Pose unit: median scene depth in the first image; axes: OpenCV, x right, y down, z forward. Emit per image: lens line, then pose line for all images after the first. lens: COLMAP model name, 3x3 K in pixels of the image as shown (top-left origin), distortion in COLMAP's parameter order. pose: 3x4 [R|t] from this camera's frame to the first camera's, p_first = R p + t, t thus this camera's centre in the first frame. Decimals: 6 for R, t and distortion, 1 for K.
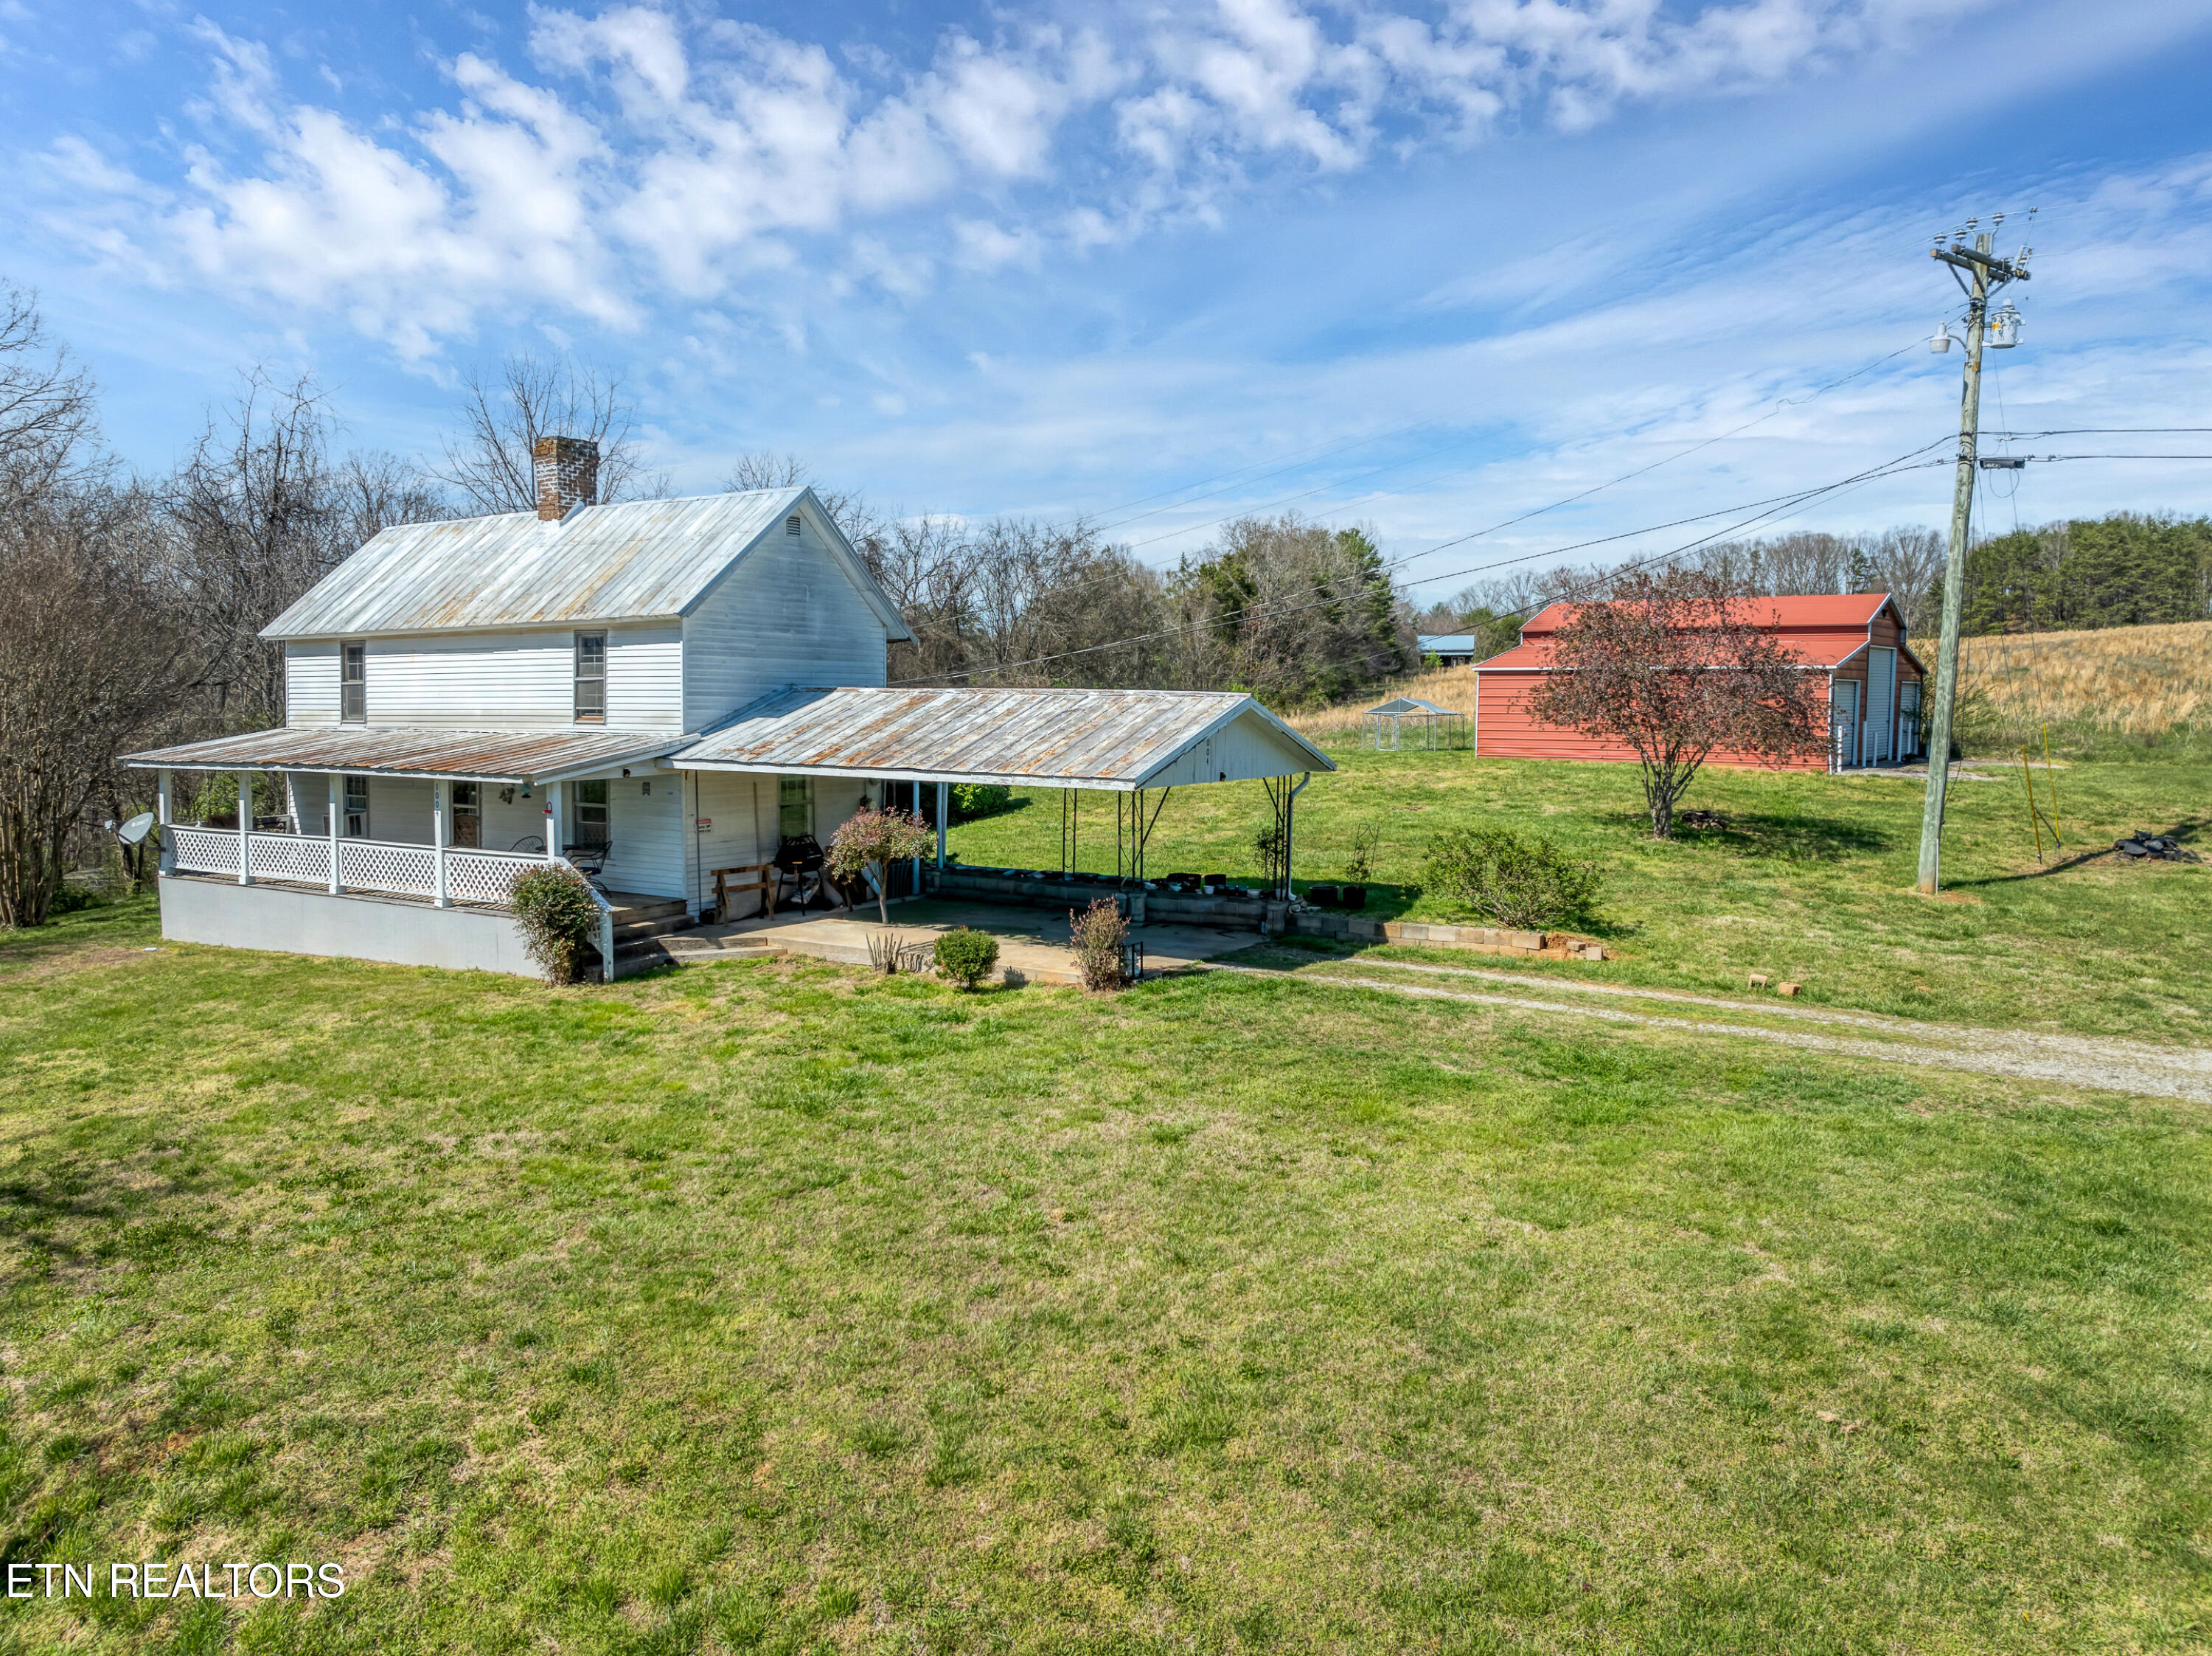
lens RADIAL K [[1551.5, 0, 1106.0], [0, 1551.5, 828.0], [0, 0, 1]] dist [-0.038415, 0.010079]
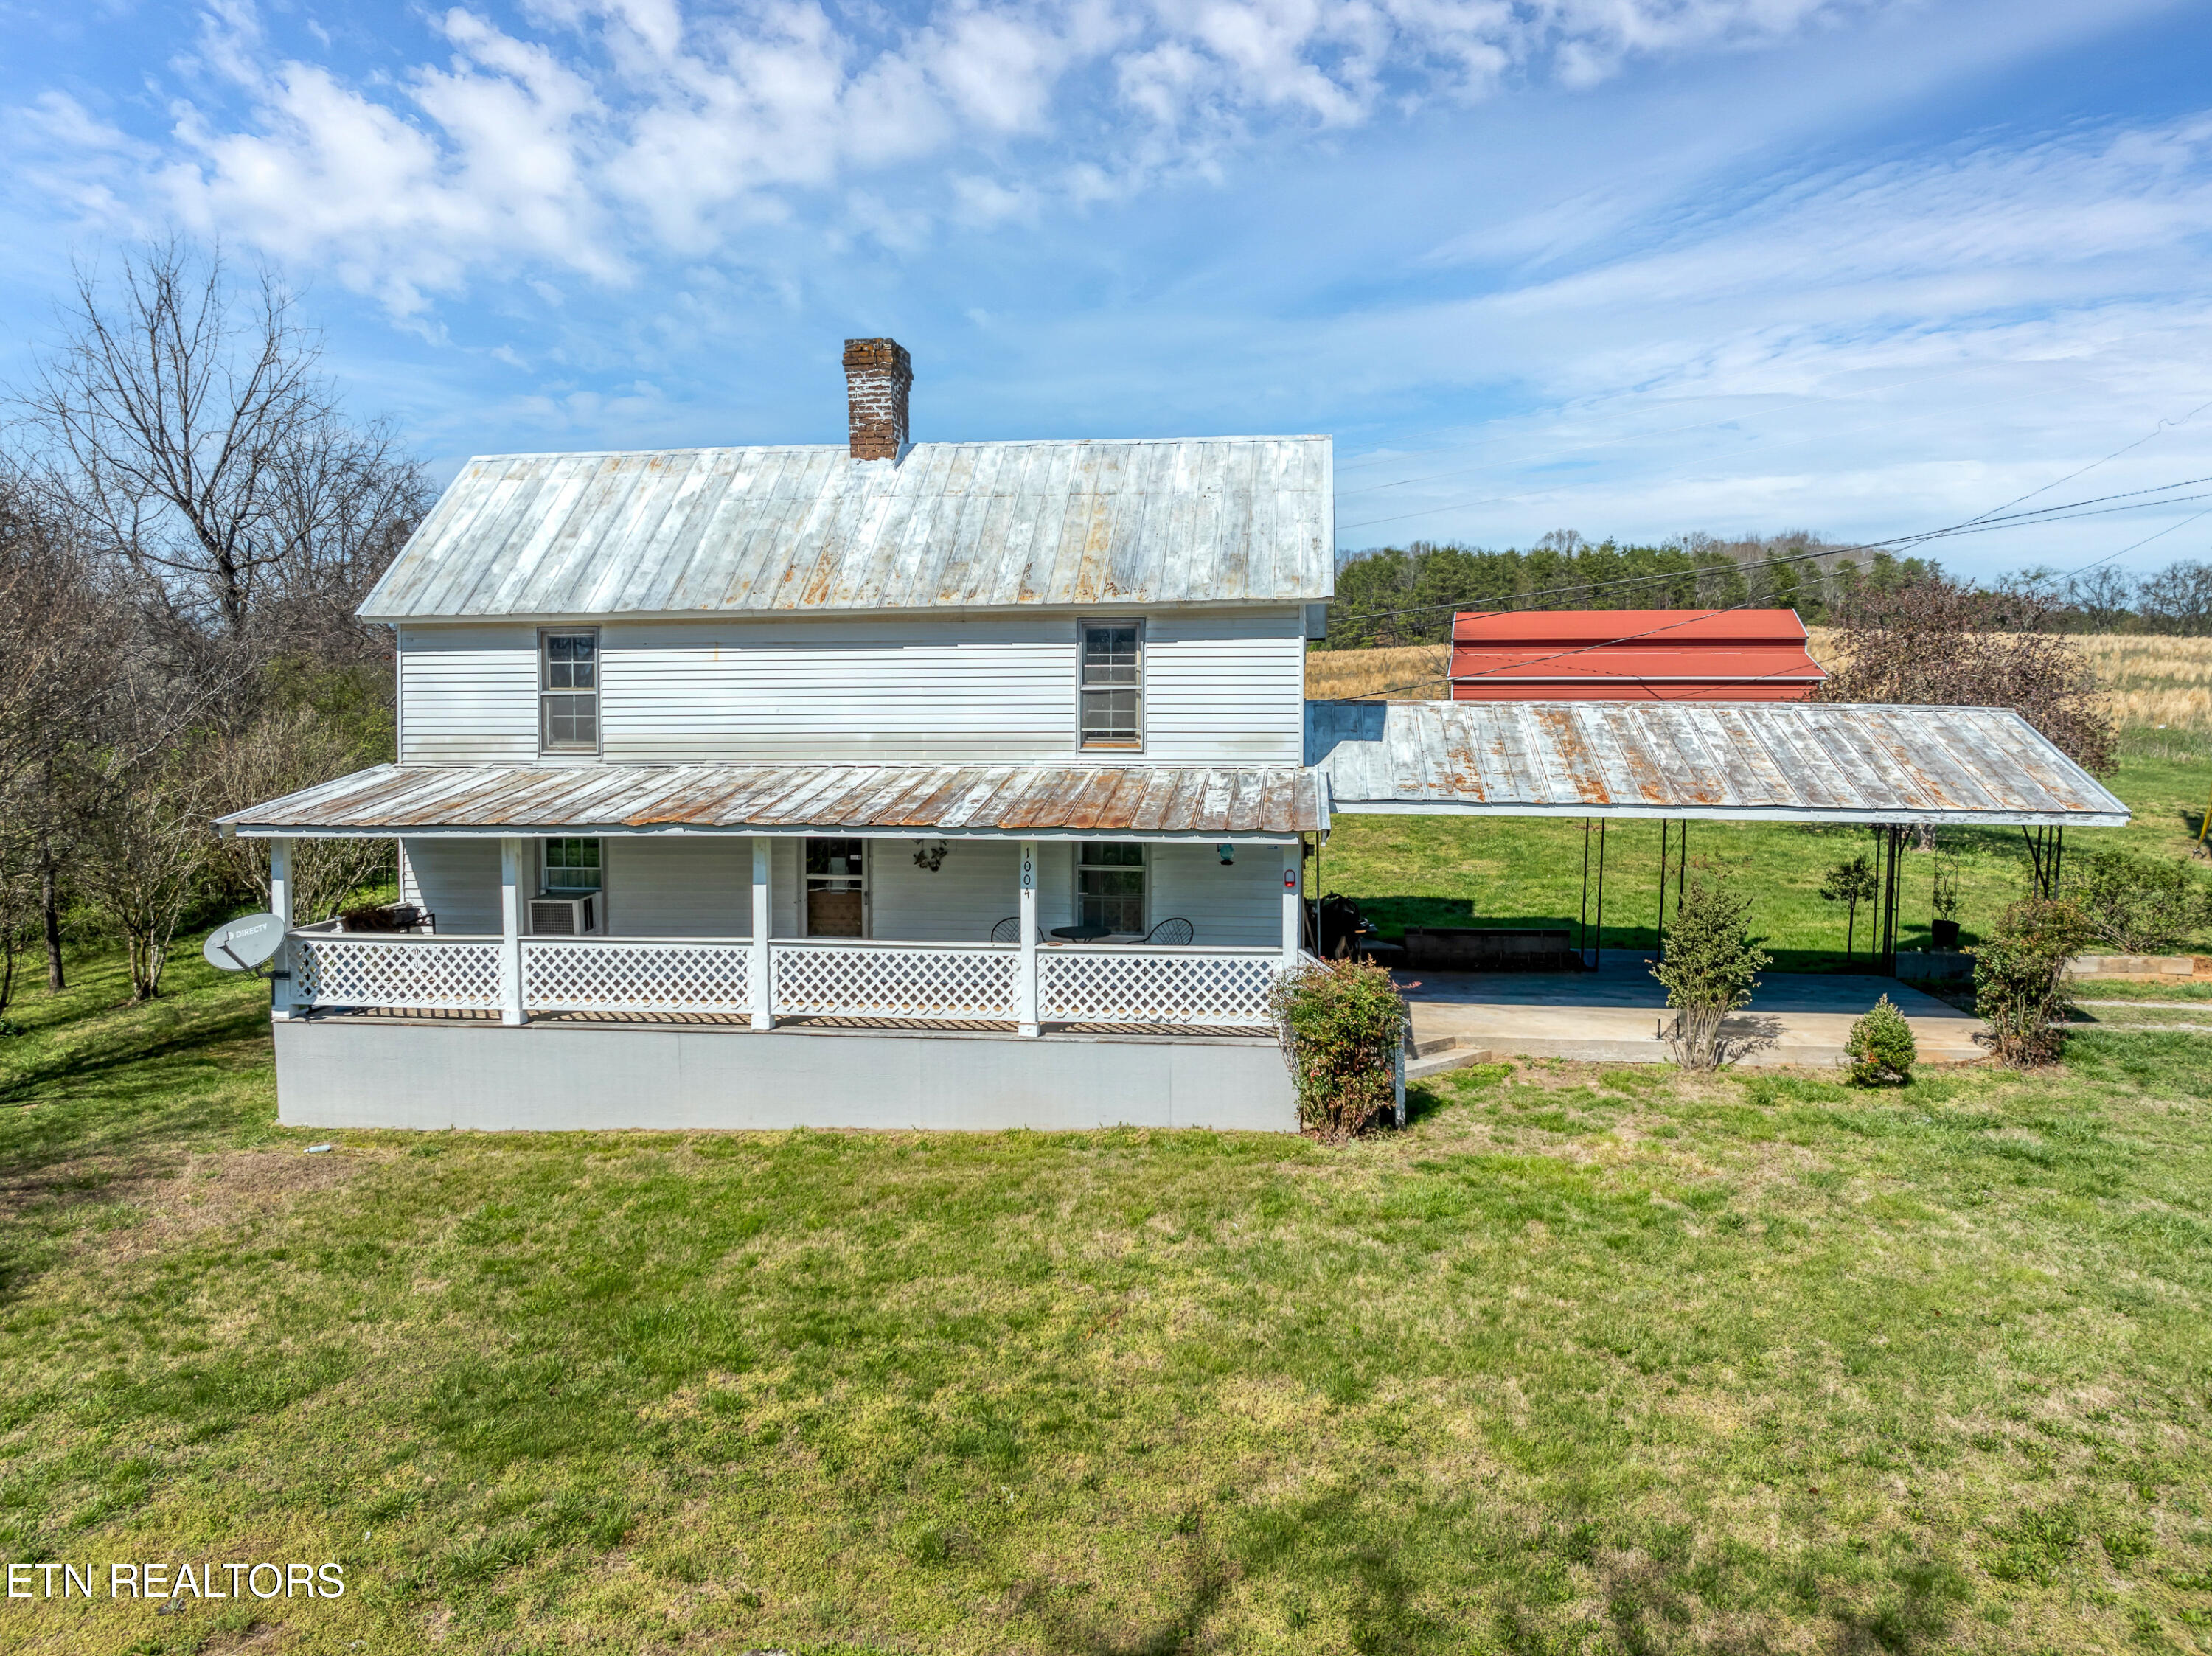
lens RADIAL K [[1551.5, 0, 1106.0], [0, 1551.5, 828.0], [0, 0, 1]] dist [-0.038415, 0.010079]
pose [[0.909369, -0.036258, 0.414408, -0.577130], [0.038313, 0.999260, 0.003355, -0.032641], [-0.414223, 0.012826, 0.910085, 0.334376]]
